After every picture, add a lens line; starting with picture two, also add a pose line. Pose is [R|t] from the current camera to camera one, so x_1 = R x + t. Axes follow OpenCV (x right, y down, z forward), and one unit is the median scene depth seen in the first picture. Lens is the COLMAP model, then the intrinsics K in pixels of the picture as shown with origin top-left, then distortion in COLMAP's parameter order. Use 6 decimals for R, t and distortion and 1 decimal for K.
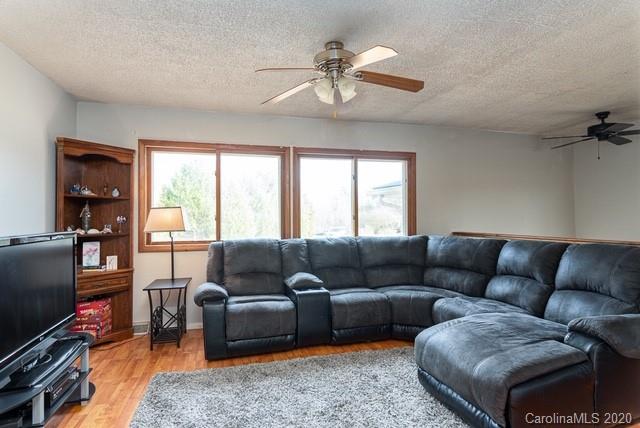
lens RADIAL K [[346.8, 0, 320.6], [0, 346.8, 215.5], [0, 0, 1]] dist [0.004908, -0.002719]
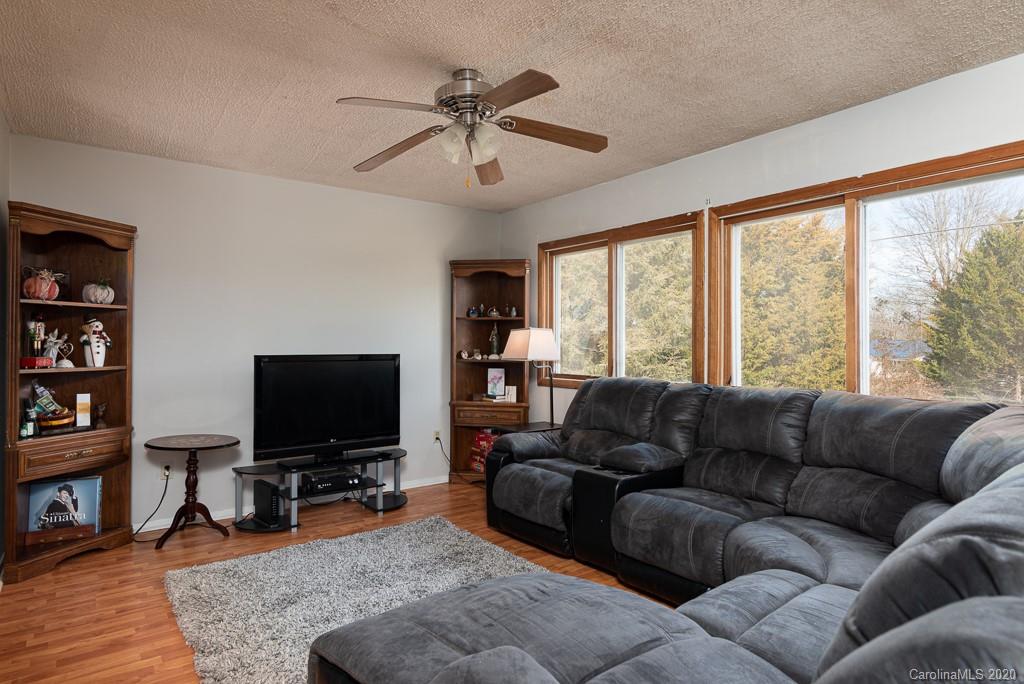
lens RADIAL K [[572.9, 0, 510.8], [0, 572.9, 341.1], [0, 0, 1]] dist [-0.006600, -0.001043]
pose [[0.368768, 0.002166, -0.929519, 0.716974], [-0.008428, 0.999964, -0.001014, 0.006507], [0.929483, 0.008208, 0.368773, 0.474364]]
